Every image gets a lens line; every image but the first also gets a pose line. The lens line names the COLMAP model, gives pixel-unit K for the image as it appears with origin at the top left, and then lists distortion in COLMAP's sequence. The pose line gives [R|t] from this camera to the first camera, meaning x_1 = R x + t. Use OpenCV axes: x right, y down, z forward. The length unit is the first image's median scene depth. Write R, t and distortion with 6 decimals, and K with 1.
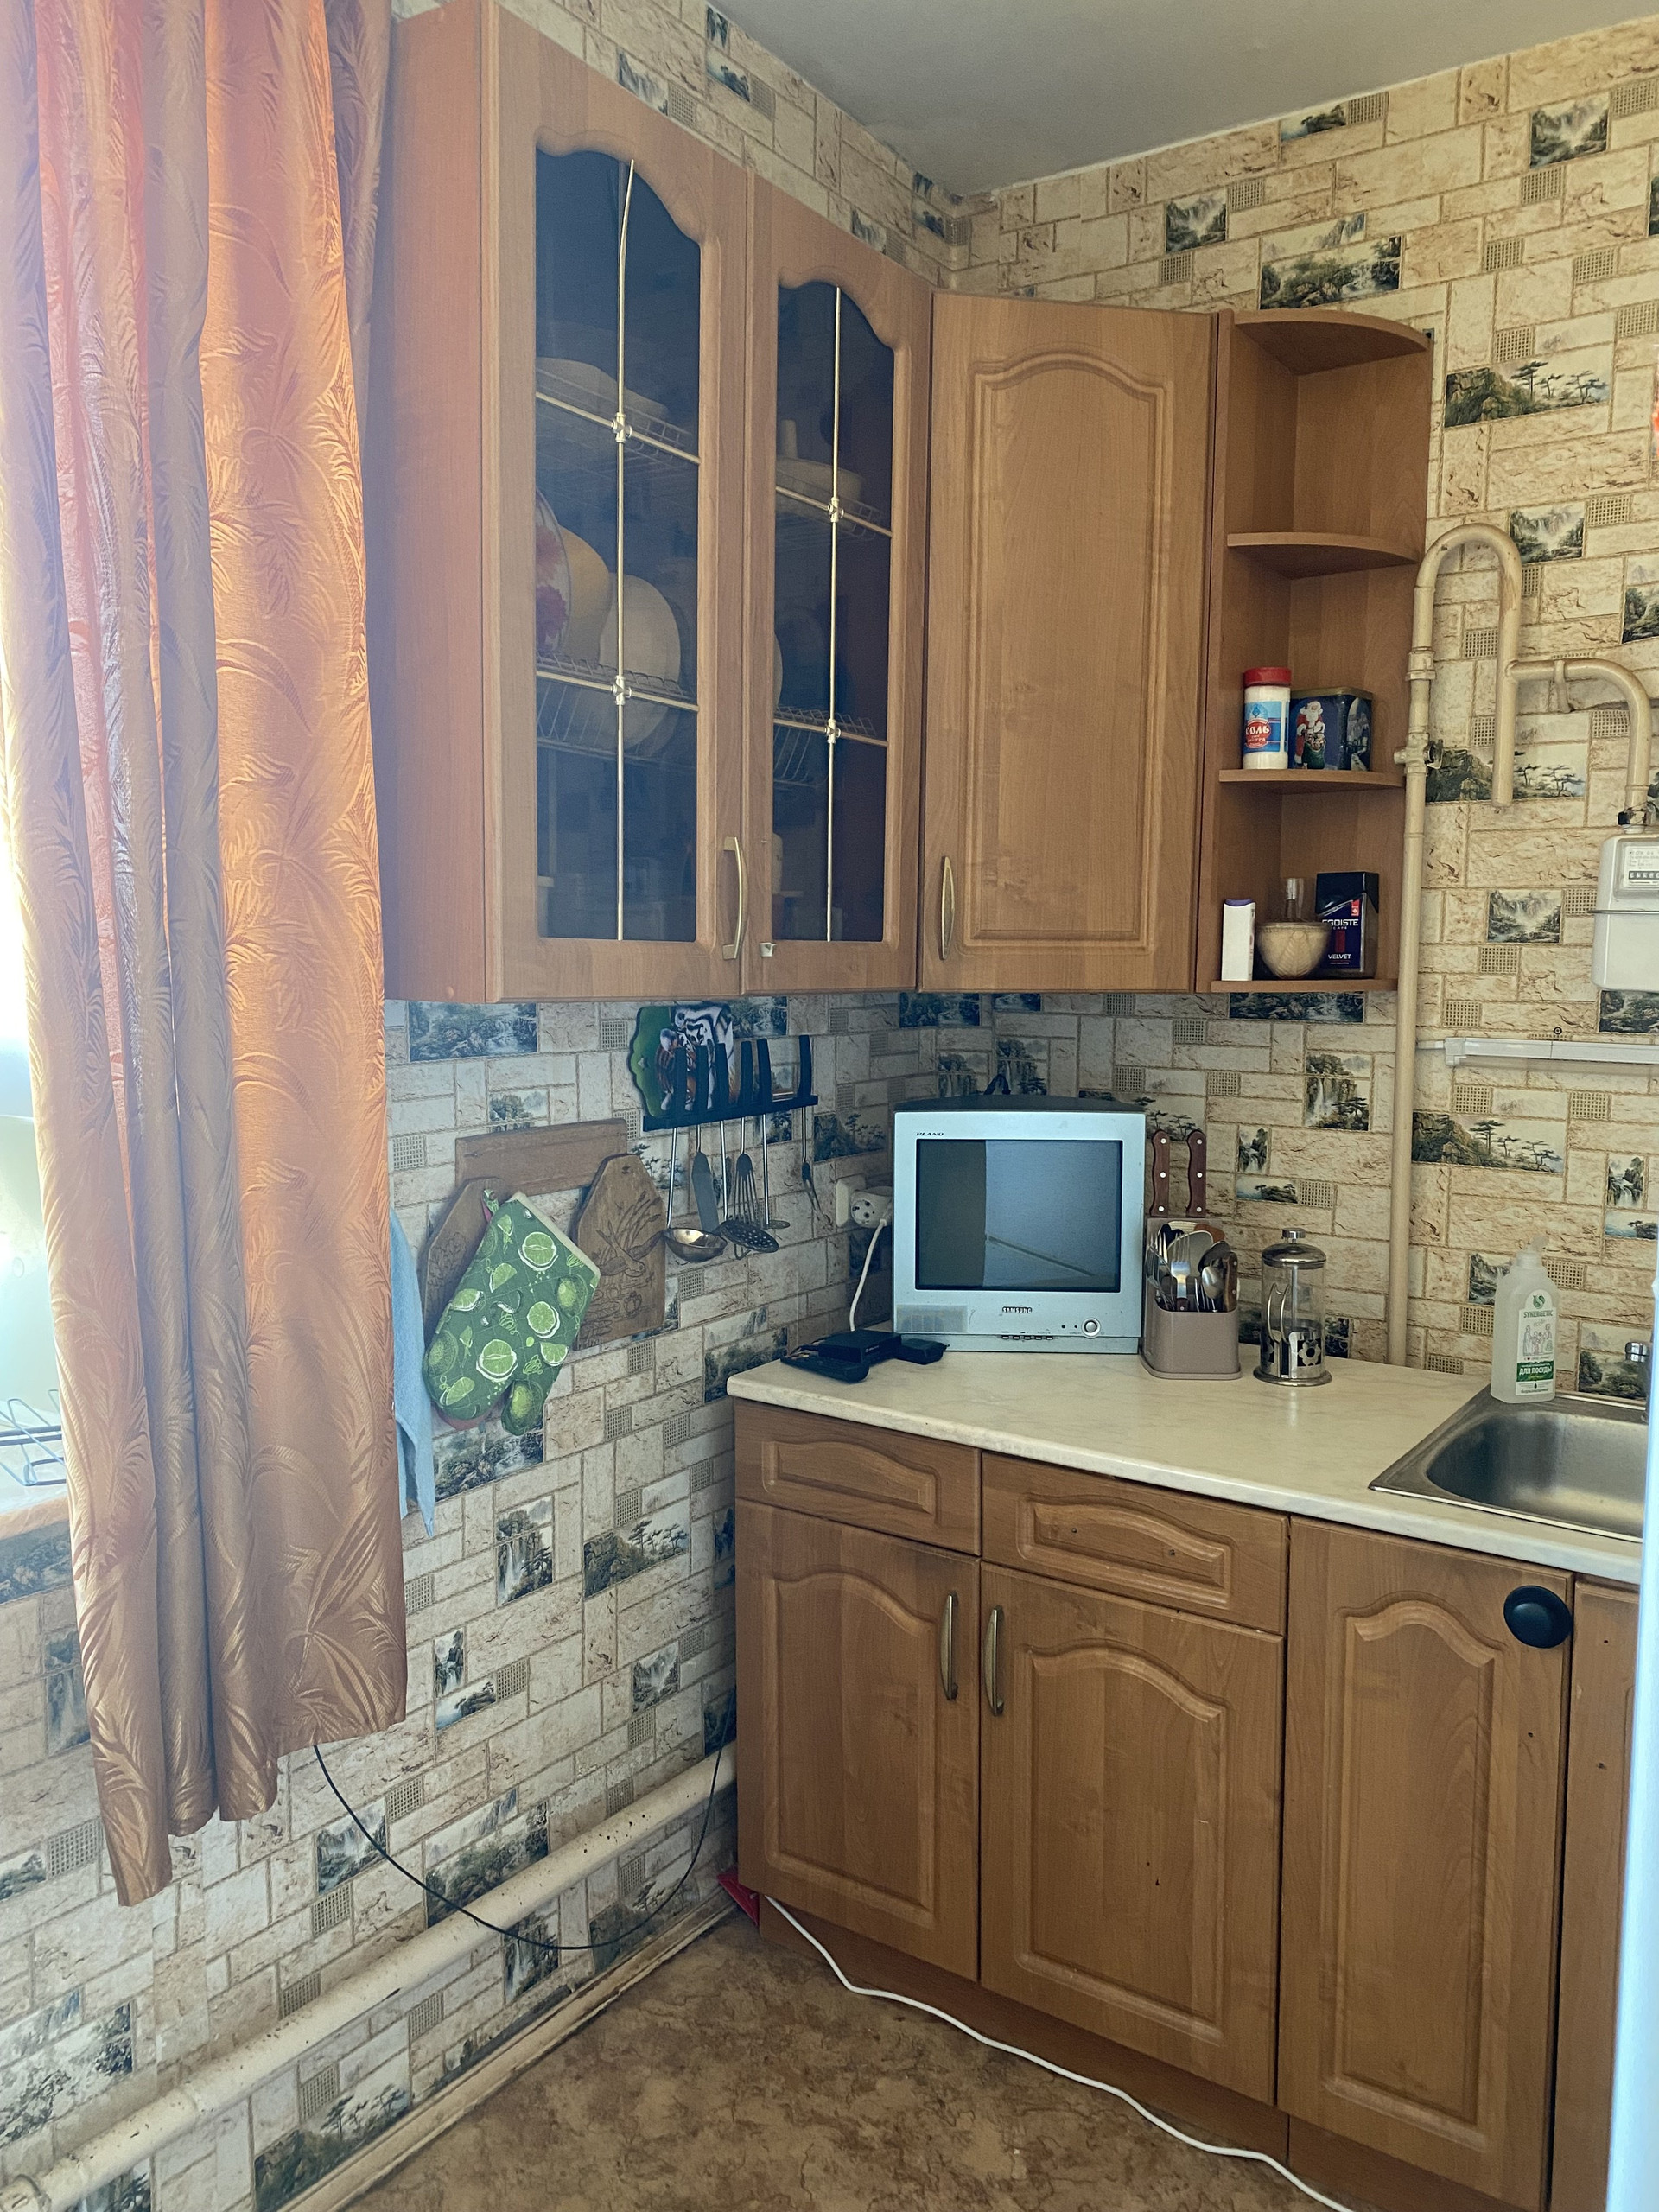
lens RADIAL K [[1665.9, 0, 830.5], [0, 1665.9, 1094.4], [0, 0, 1]] dist [0.008688, -0.016192]
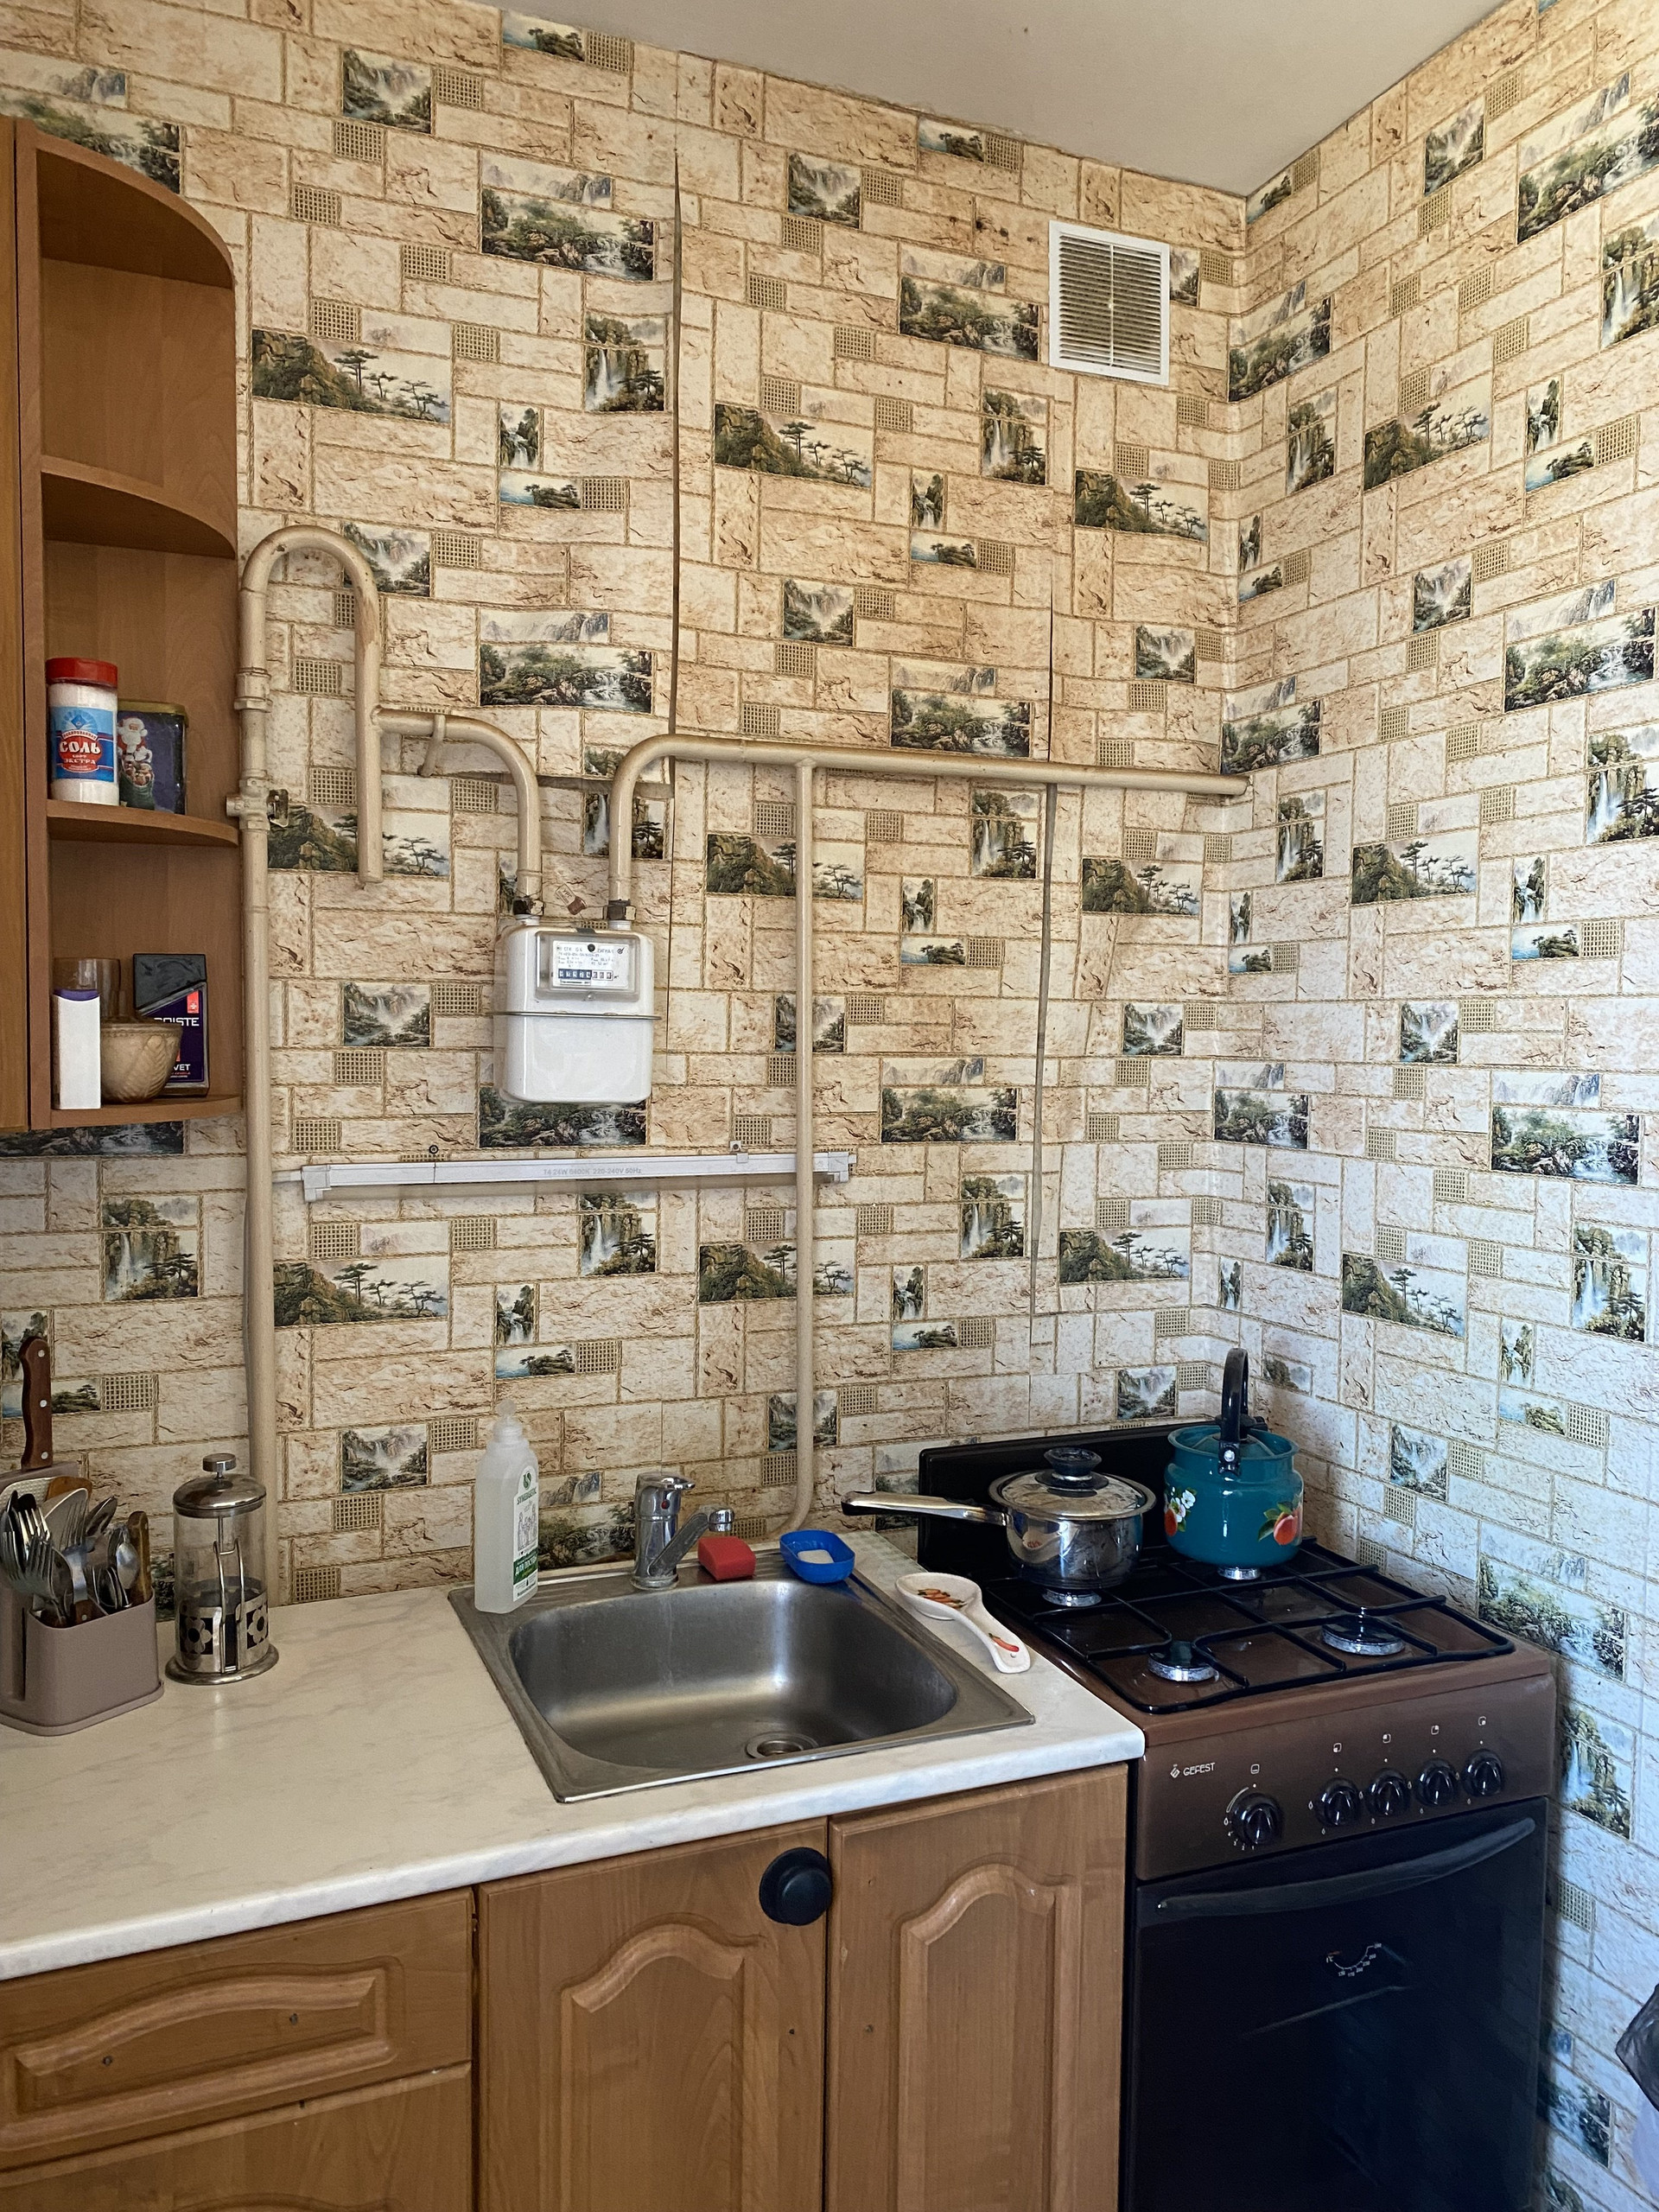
lens RADIAL K [[1665.9, 0, 830.5], [0, 1665.9, 1094.4], [0, 0, 1]] dist [0.008688, -0.016192]
pose [[0.517060, -0.044058, 0.854815, -0.179387], [0.073282, 0.997286, 0.007074, -0.056401], [-0.852807, 0.058985, 0.518885, 0.380583]]
